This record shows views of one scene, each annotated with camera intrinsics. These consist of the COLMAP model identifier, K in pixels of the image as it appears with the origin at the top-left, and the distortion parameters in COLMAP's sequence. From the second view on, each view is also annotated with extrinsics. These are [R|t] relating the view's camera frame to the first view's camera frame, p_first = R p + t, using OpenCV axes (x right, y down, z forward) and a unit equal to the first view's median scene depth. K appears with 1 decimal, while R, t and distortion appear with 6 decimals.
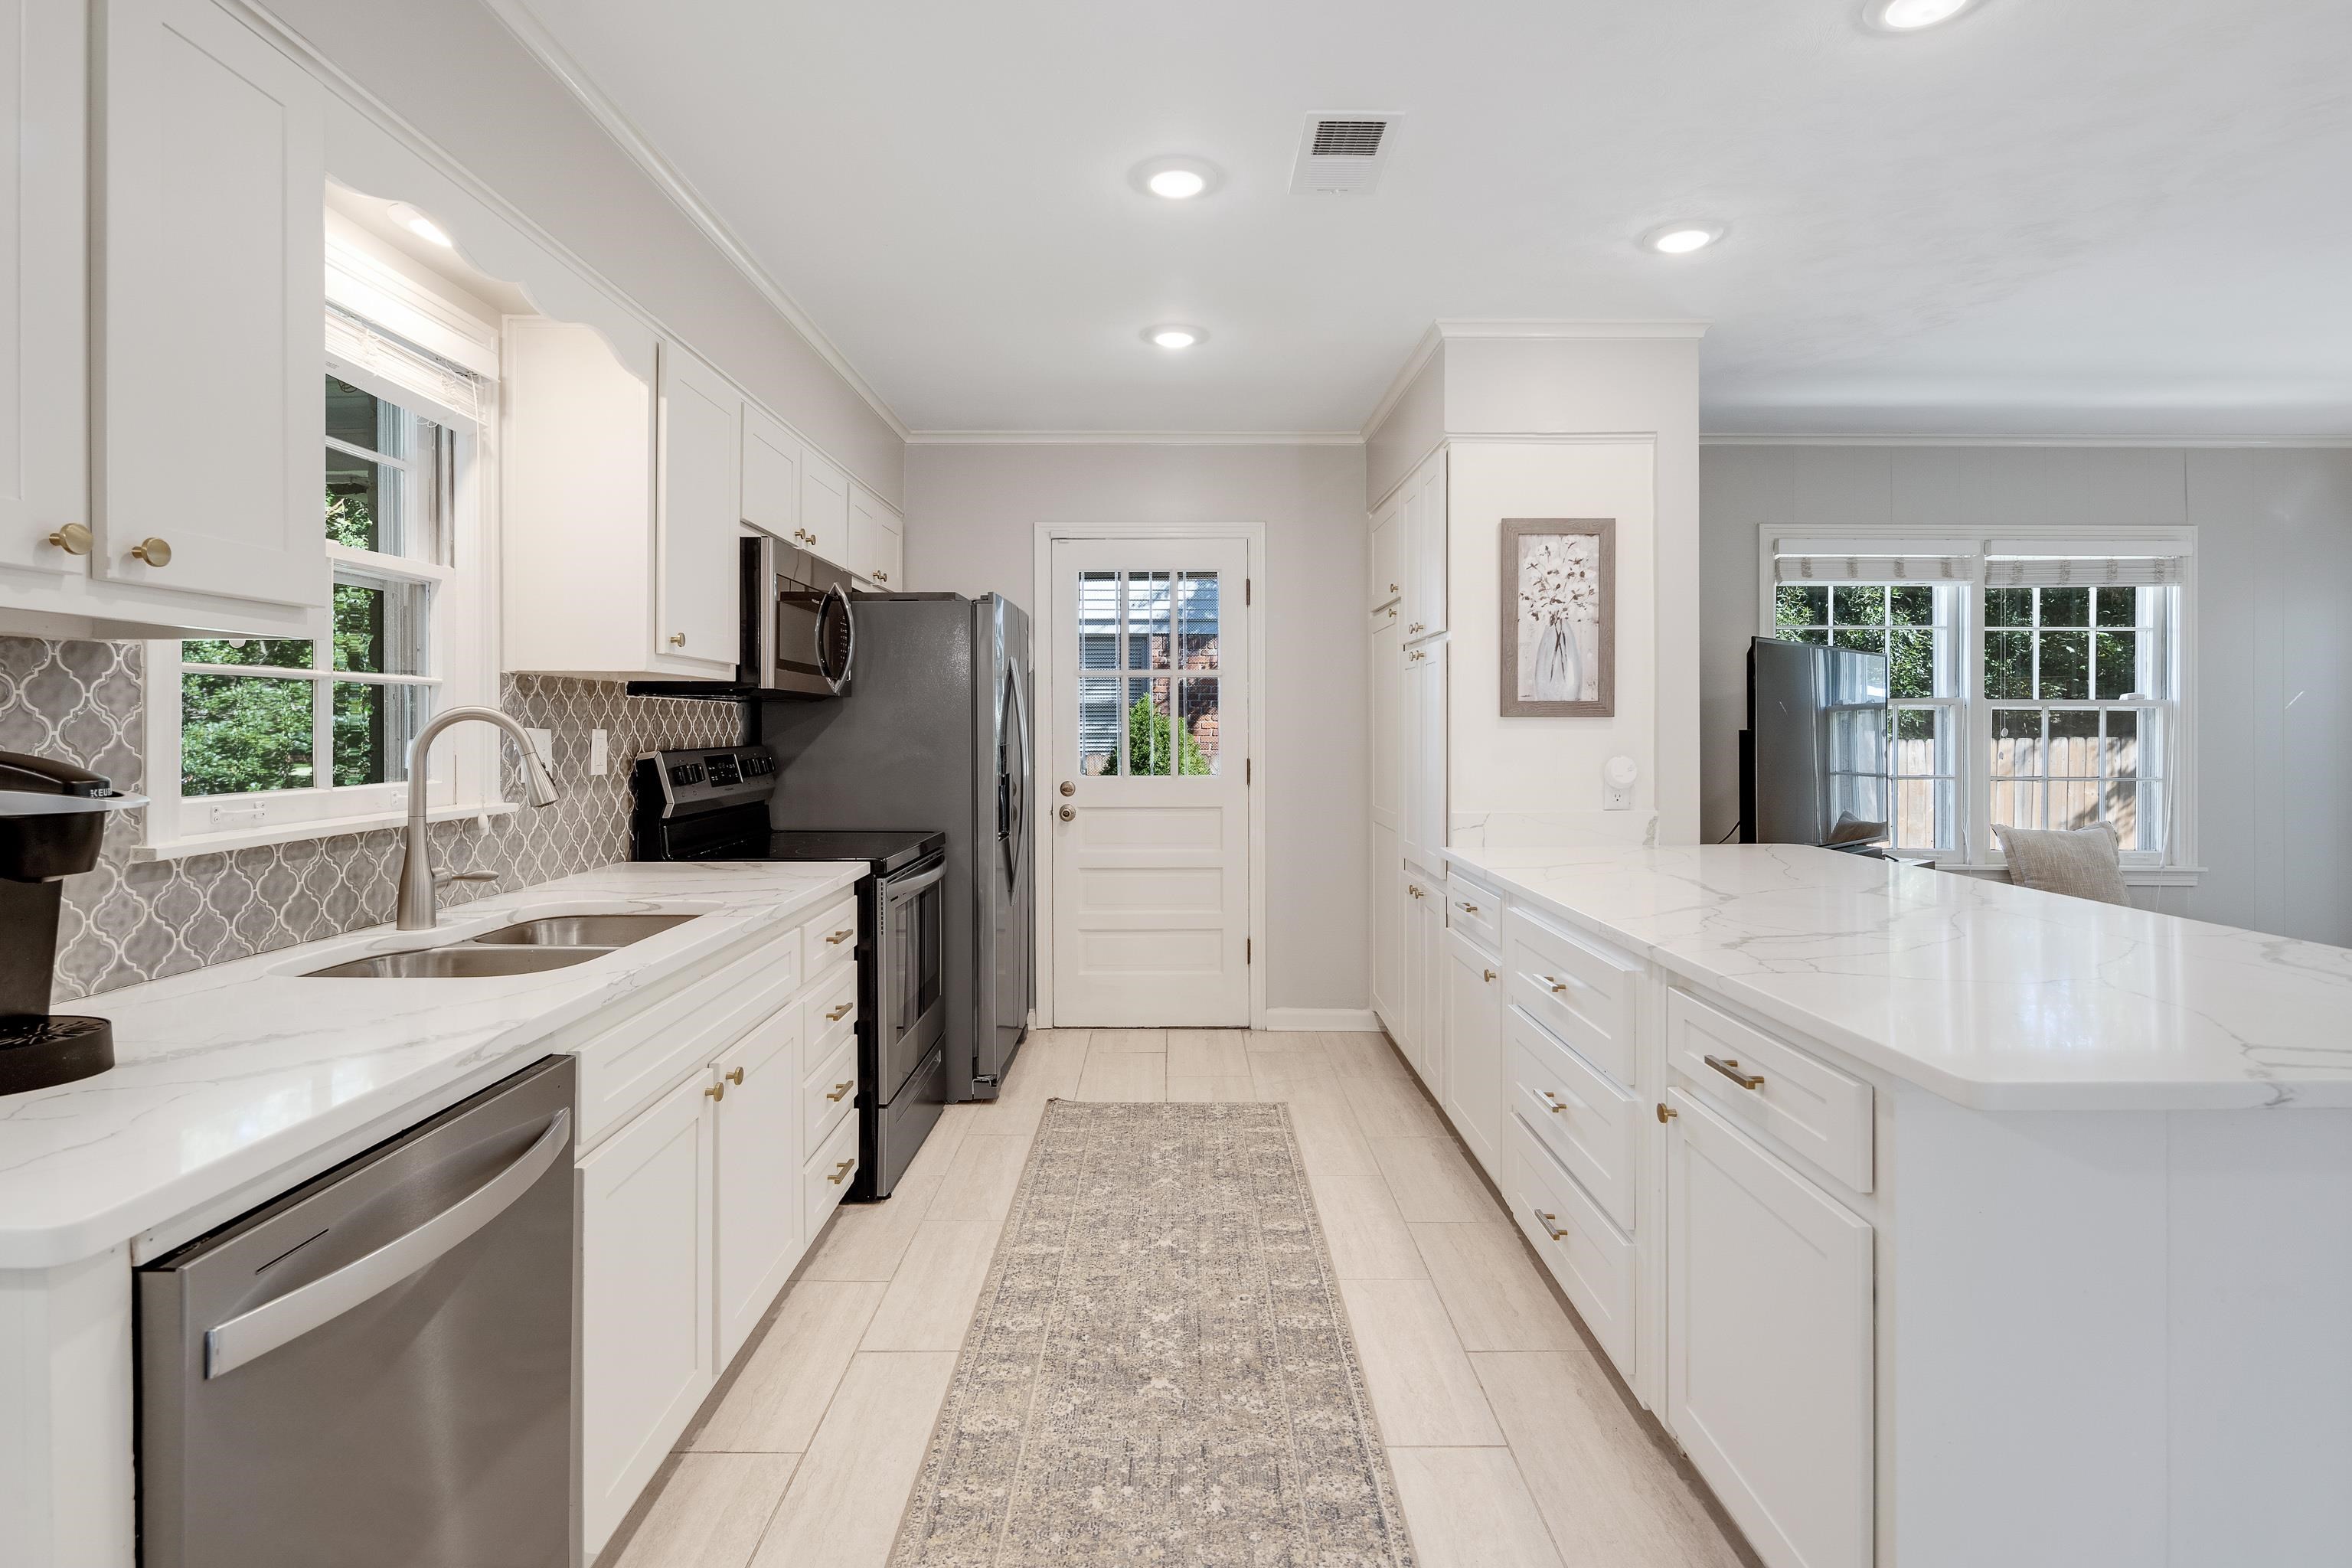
lens RADIAL K [[1143.1, 0, 1157.8], [0, 1143.1, 729.7], [0, 0, 1]] dist [0.005169, -0.004578]
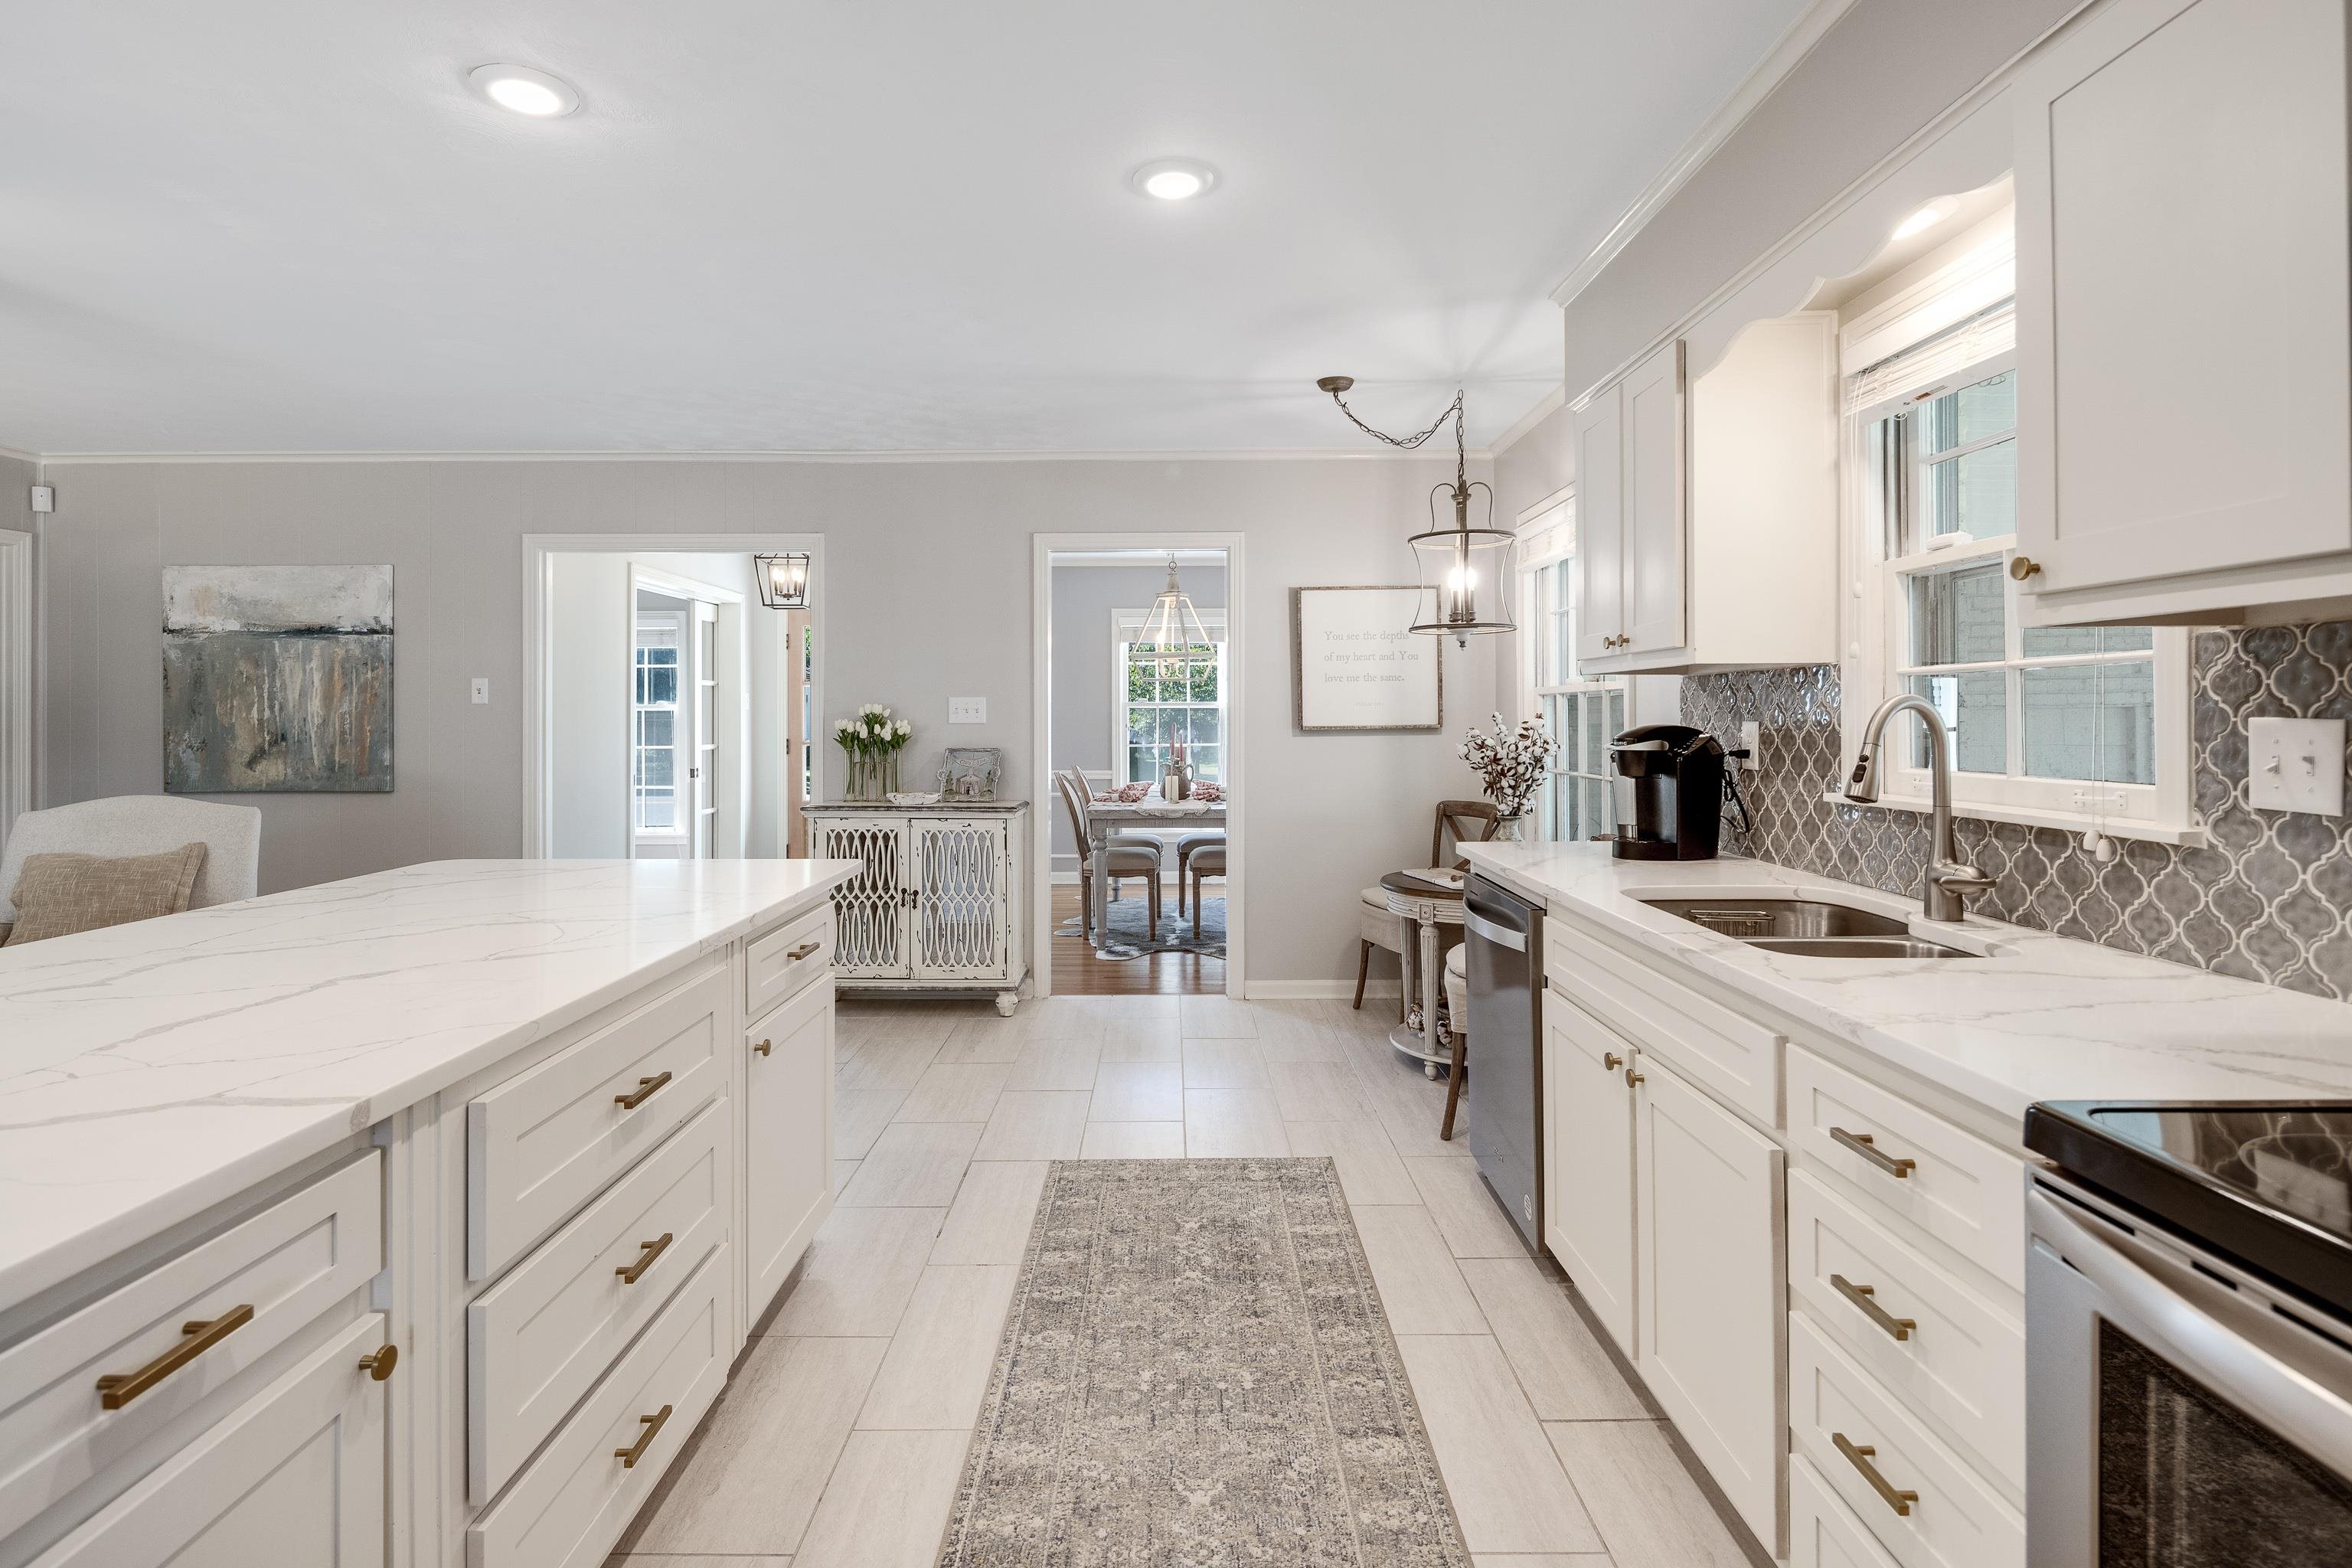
lens RADIAL K [[1143.1, 0, 1167.2], [0, 1143.1, 707.0], [0, 0, 1]] dist [0.005169, -0.004578]
pose [[-0.999956, 0.003762, -0.008597, 0.019603], [0.003804, 0.999981, -0.004866, -0.004591], [0.008579, -0.004898, -0.999951, 1.184820]]
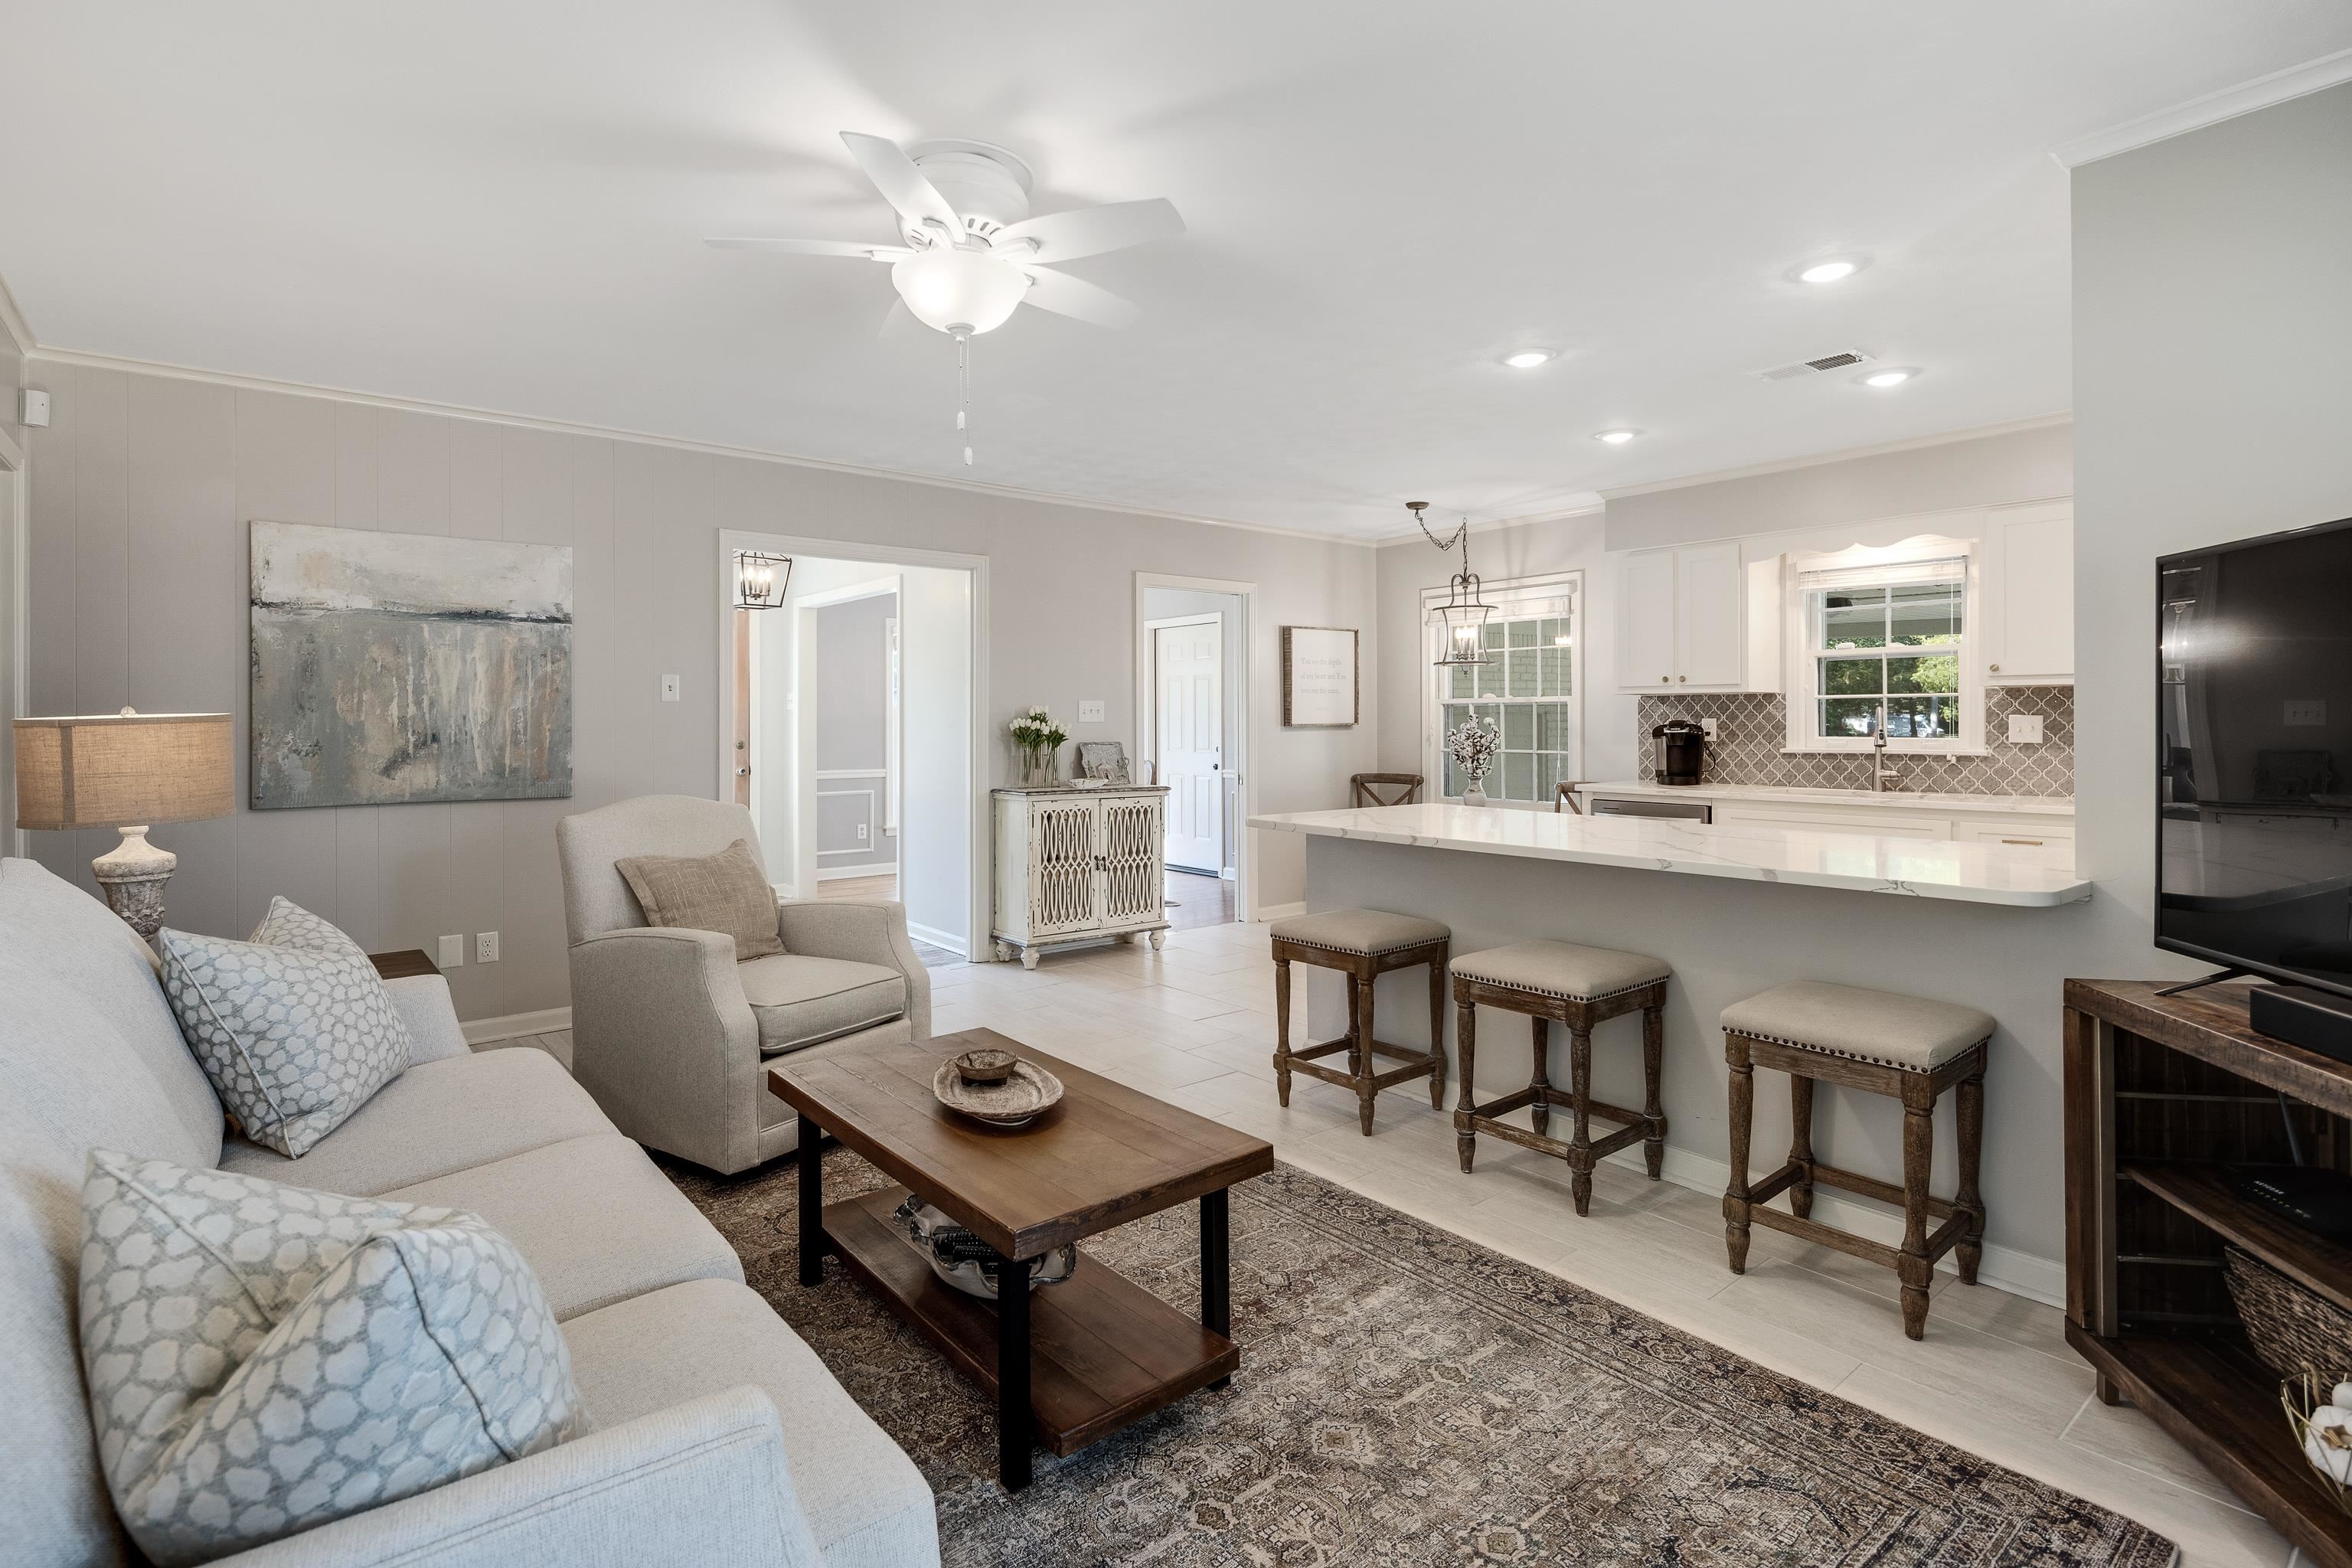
lens RADIAL K [[1143.1, 0, 1179.9], [0, 1143.1, 712.3], [0, 0, 1]] dist [0.005169, -0.004578]
pose [[-0.767716, -0.002015, -0.640787, 1.349798], [0.000935, 0.999990, -0.004265, 0.000966], [0.640789, -0.003874, -0.767707, 1.184890]]
